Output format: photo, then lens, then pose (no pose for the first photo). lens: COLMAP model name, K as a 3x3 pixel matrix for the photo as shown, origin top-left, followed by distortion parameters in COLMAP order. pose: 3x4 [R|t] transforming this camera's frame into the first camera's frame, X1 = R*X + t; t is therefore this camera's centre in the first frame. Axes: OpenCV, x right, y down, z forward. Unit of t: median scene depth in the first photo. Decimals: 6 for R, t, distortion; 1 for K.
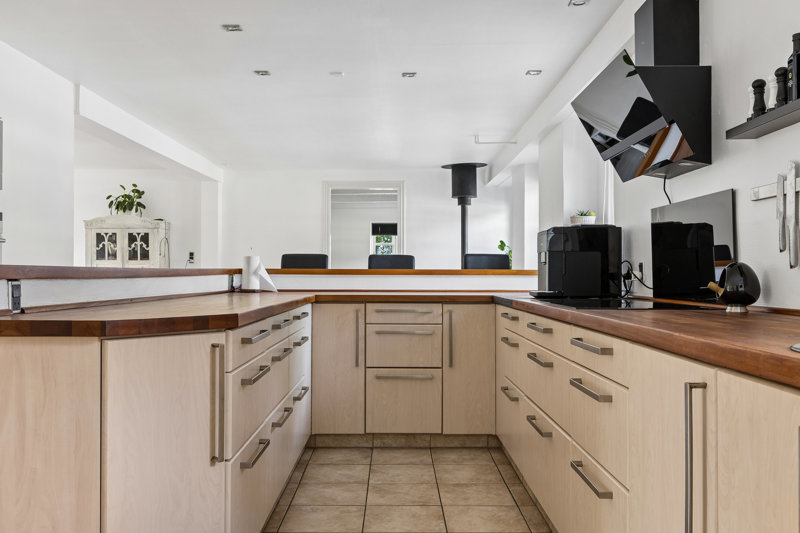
lens RADIAL K [[726.0, 0, 399.6], [0, 726.0, 266.1], [0, 0, 1]] dist [0.013109, 0.000000]
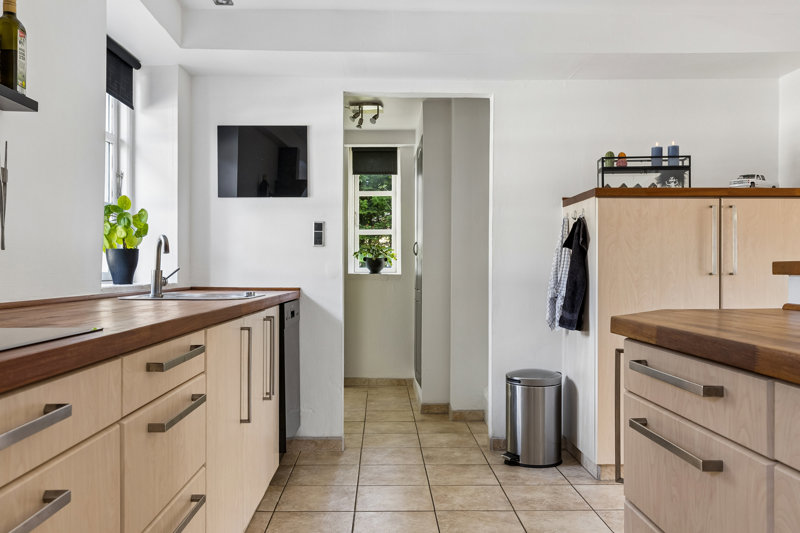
lens RADIAL K [[717.1, 0, 399.9], [0, 717.1, 265.6], [0, 0, 1]] dist [-0.009795, -0.004210]
pose [[0.999611, -0.003425, 0.027662, -0.001981], [0.003240, 0.999972, 0.006758, 0.004012], [-0.027684, -0.006666, 0.999594, 0.334669]]
